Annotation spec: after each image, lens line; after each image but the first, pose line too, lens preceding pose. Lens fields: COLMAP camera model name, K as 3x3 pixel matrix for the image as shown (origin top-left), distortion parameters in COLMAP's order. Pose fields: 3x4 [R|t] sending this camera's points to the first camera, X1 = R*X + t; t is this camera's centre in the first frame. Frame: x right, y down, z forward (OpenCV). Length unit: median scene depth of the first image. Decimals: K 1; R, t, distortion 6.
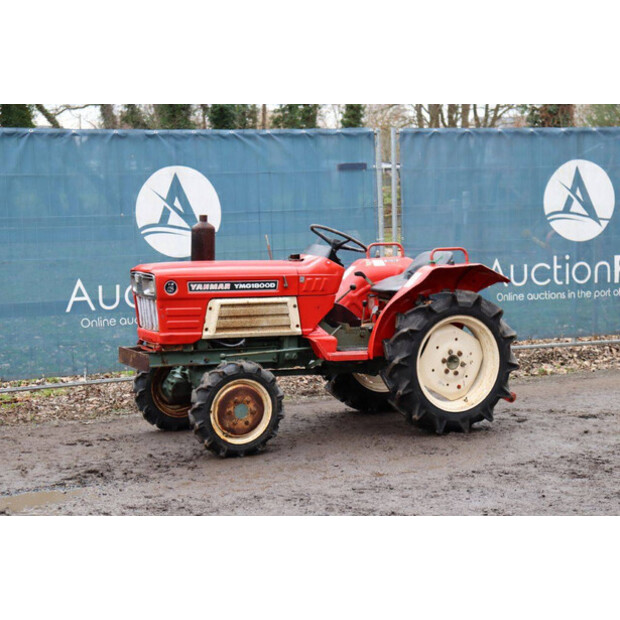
lens RADIAL K [[1429.7, 0, 310.0], [0, 1429.7, 310.0], [0, 0, 1]] dist [0.376211, 0.454290]
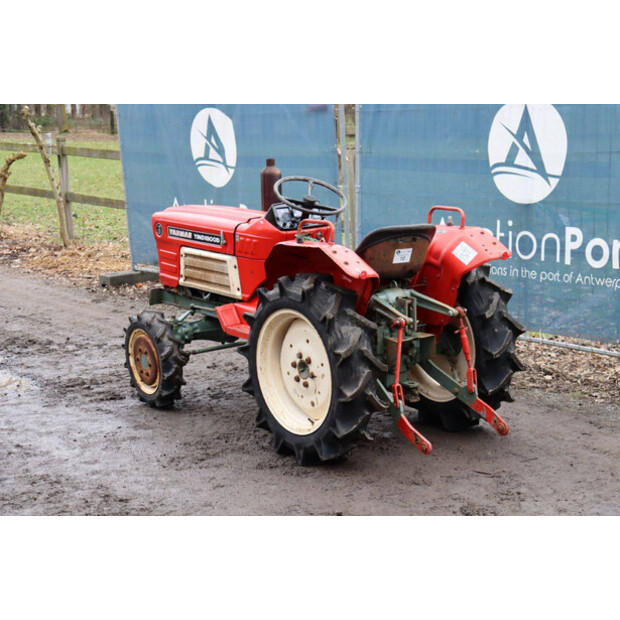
lens RADIAL K [[1214.9, 0, 310.0], [0, 1214.9, 310.0], [0, 0, 1]] dist [0.211466, -0.031671]
pose [[0.163066, 0.170752, -0.971727, 0.746688], [-0.064806, 0.984637, 0.162145, -0.103192], [0.984484, 0.036534, 0.171627, 0.921032]]
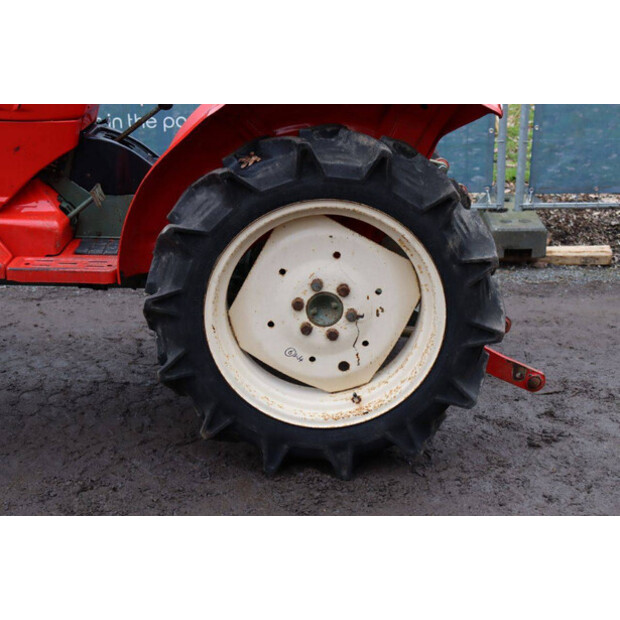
lens RADIAL K [[1034.8, 0, 310.0], [0, 1034.8, 310.0], [0, 0, 1]] dist [0.168687, 0.014179]
pose [[0.893377, 0.147971, -0.424243, 0.228580], [-0.046249, 0.969484, 0.240751, -0.035610], [0.446921, -0.195461, 0.872959, 0.764626]]
